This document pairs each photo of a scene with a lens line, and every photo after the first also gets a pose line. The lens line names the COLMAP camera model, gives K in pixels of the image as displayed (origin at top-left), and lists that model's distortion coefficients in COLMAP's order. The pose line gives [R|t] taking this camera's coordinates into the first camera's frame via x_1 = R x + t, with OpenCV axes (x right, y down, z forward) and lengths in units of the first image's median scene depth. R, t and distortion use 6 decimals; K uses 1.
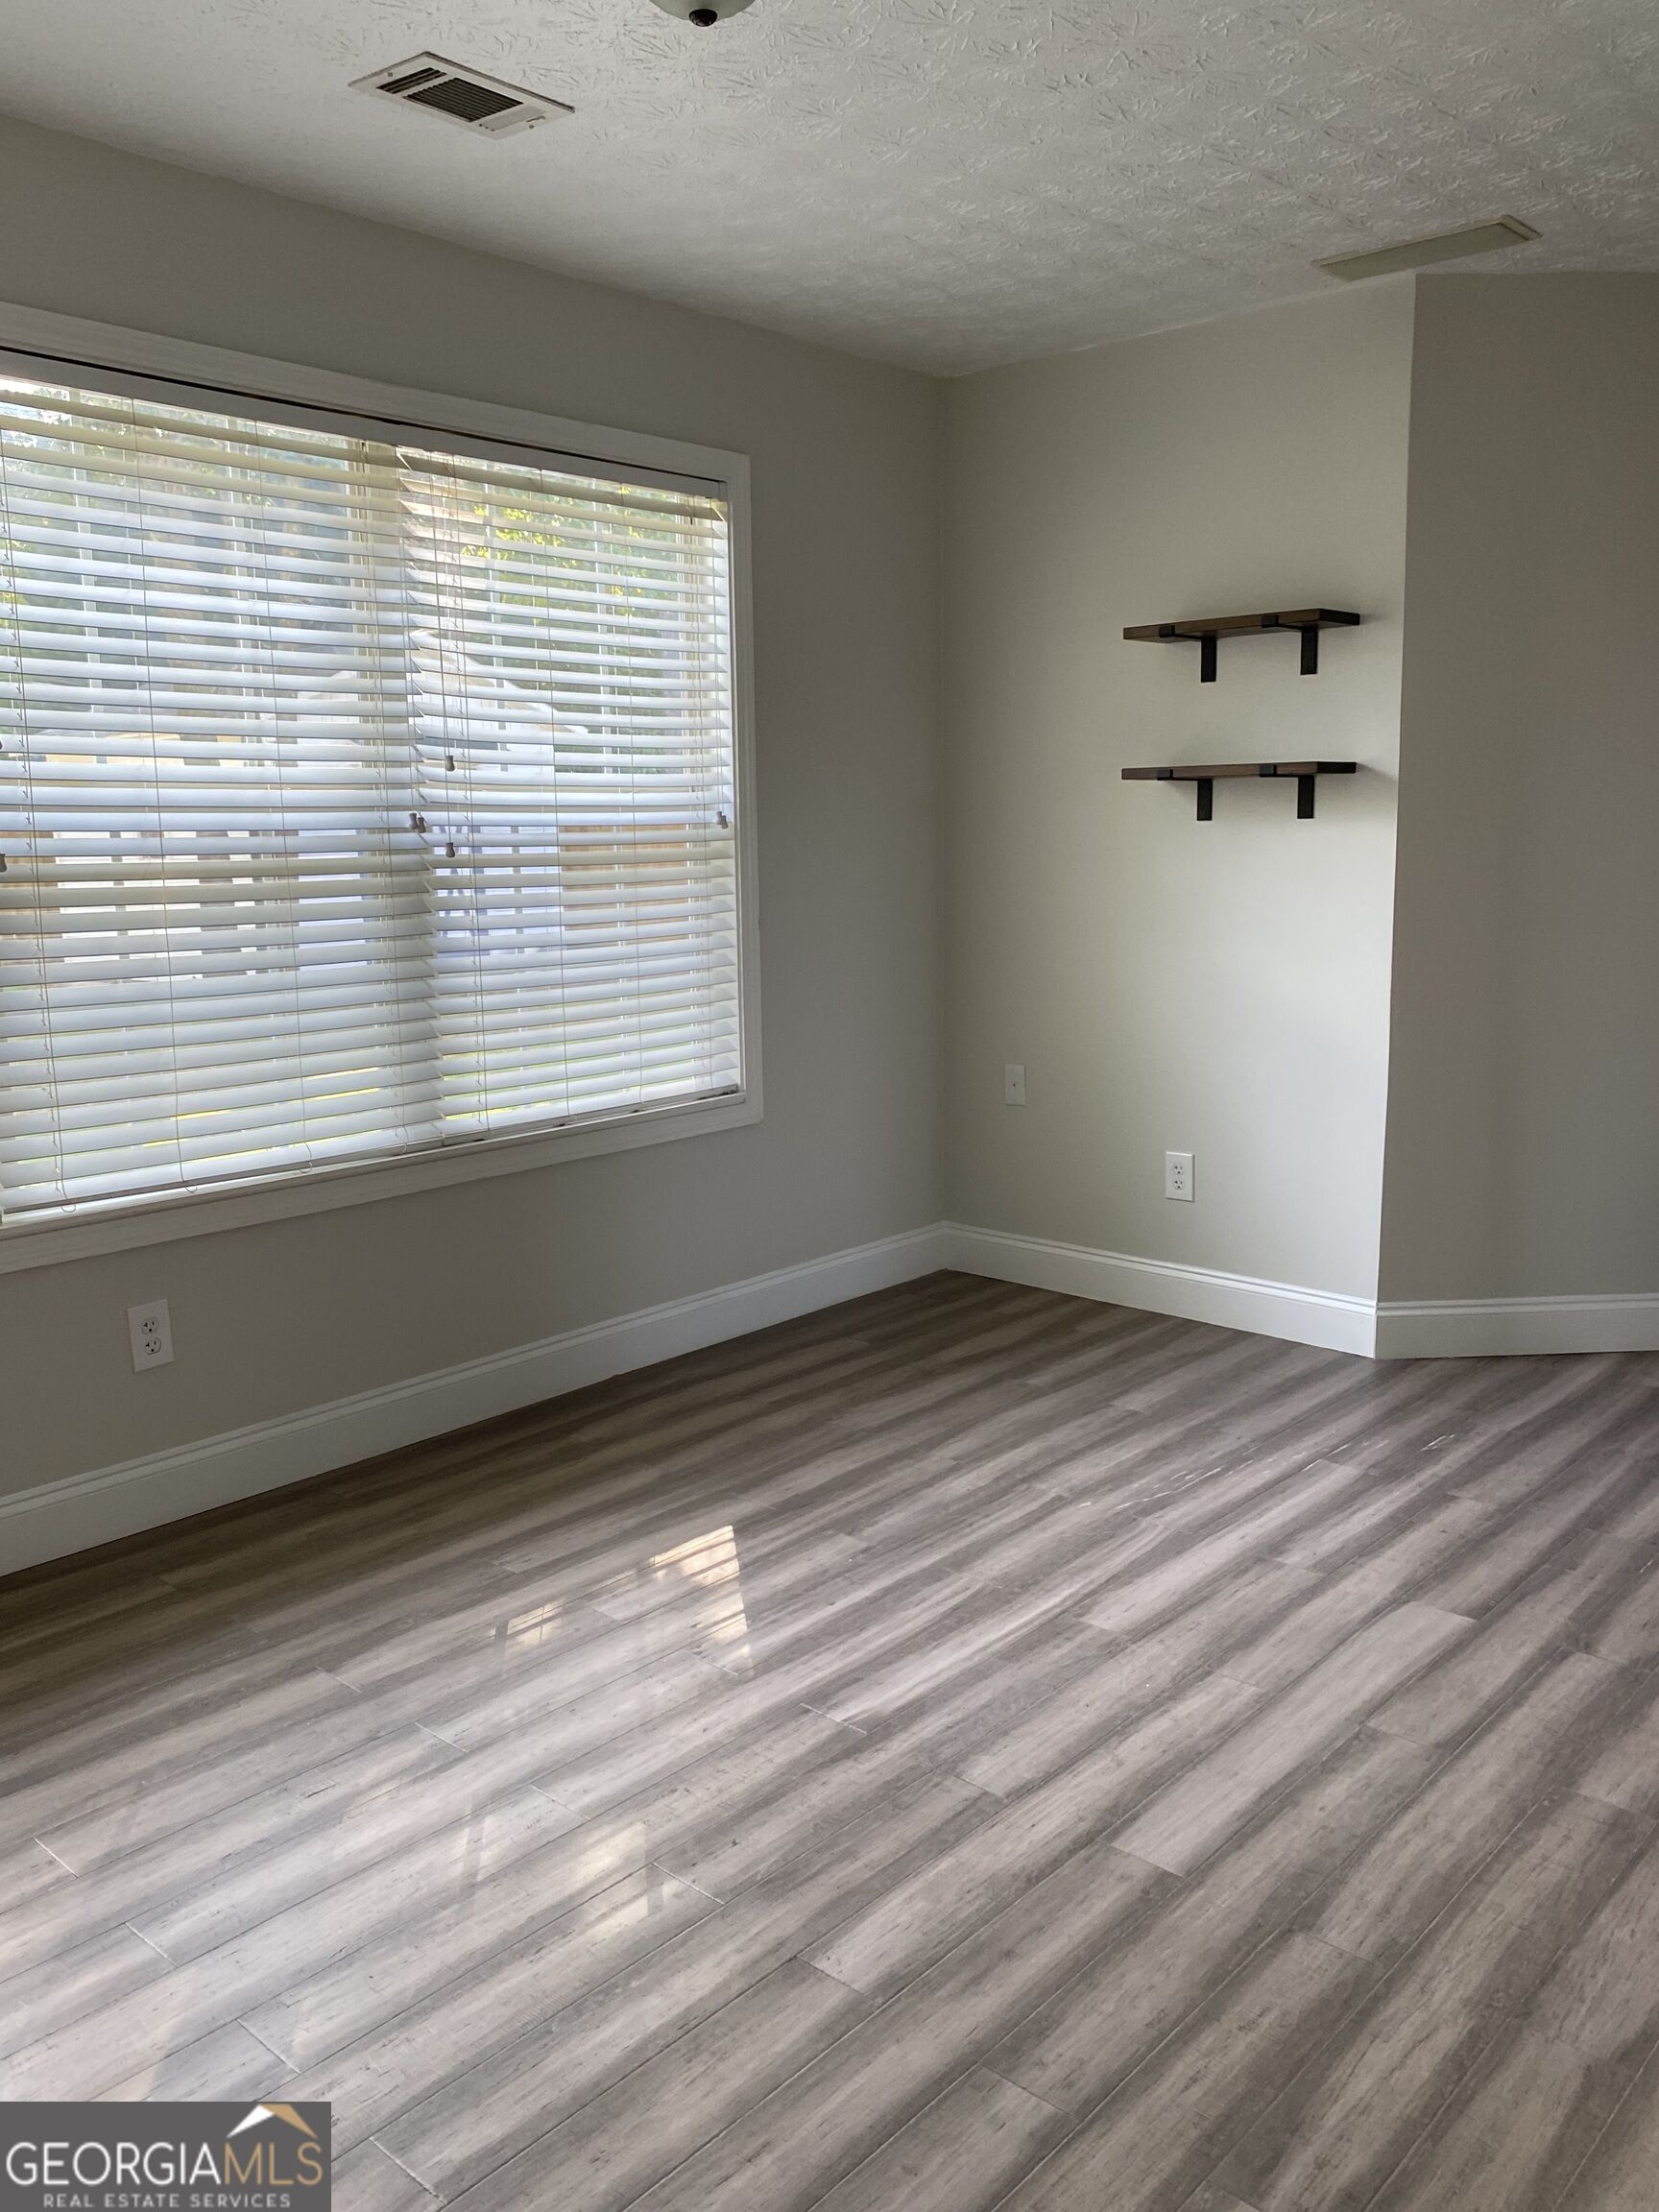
lens RADIAL K [[1727.0, 0, 829.5], [0, 1727.0, 1106.0], [0, 0, 1]] dist [0.120485, -0.242522]
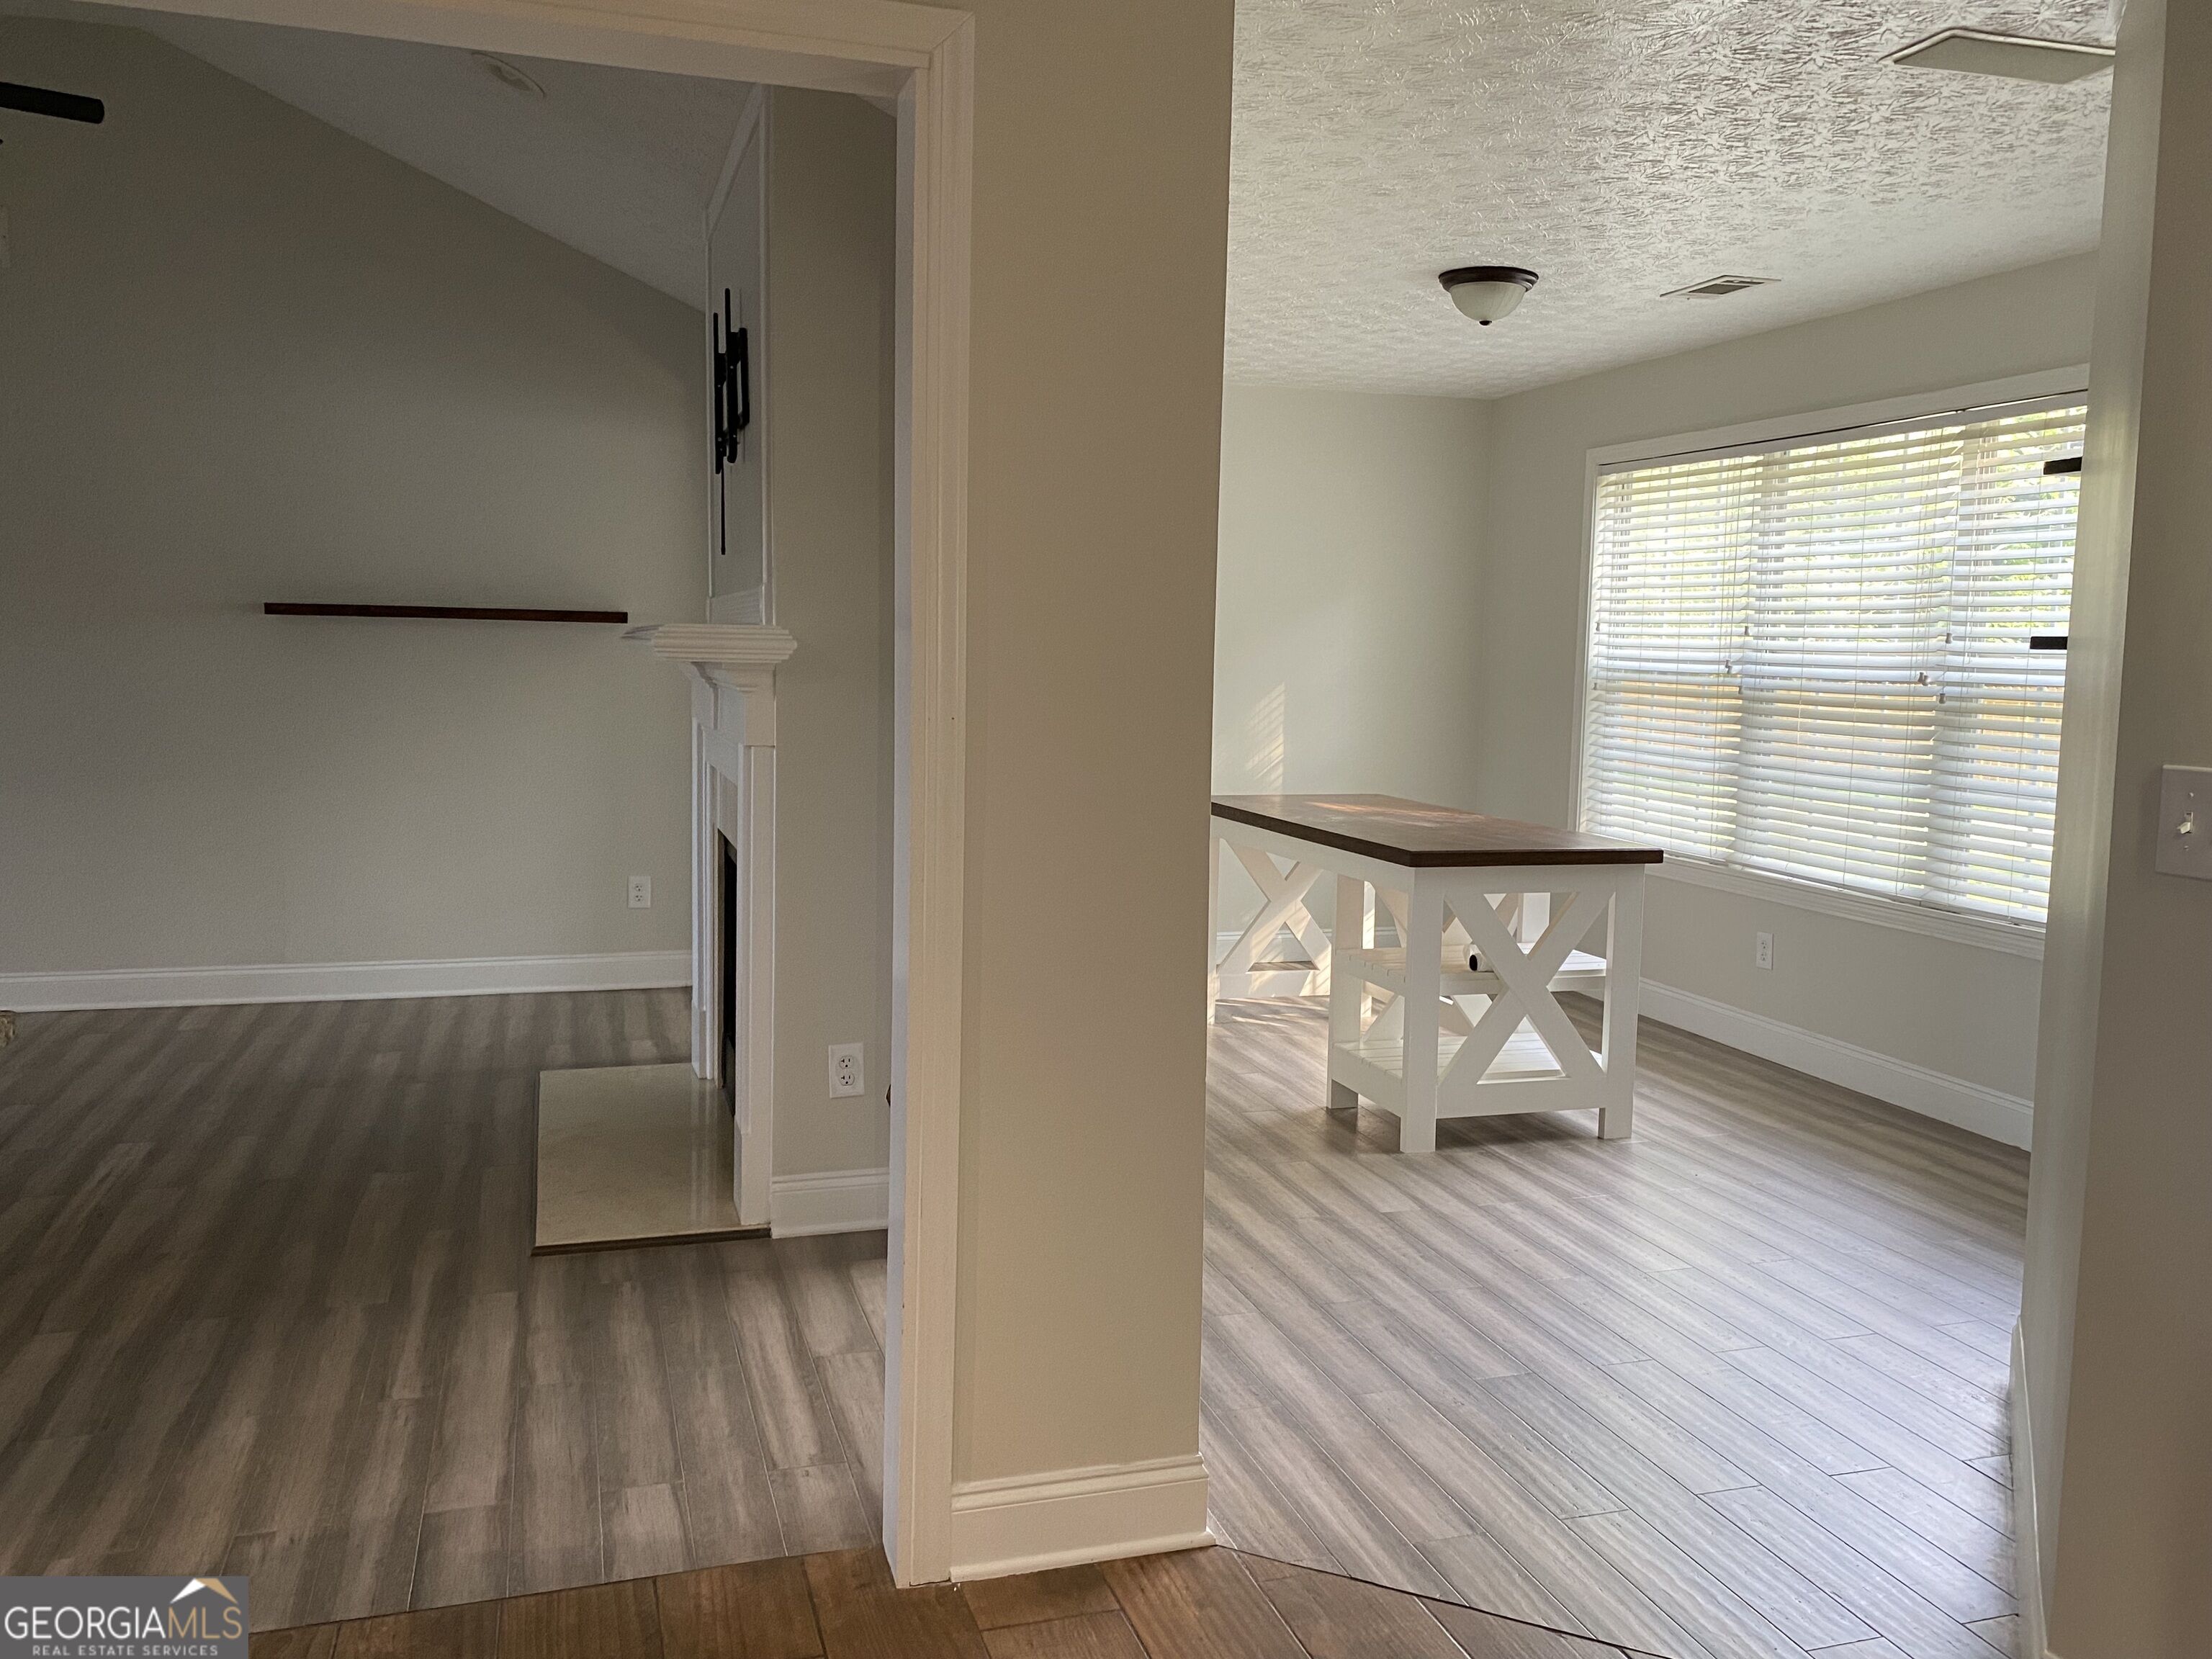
lens RADIAL K [[1727.0, 0, 1106.0], [0, 1727.0, 829.5], [0, 0, 1]] dist [0.120485, -0.242522]
pose [[-0.508935, 0.086234, -0.856474, 1.431618], [-0.166303, 0.966375, 0.196120, -0.221829], [0.844588, 0.242247, -0.477481, 1.193244]]
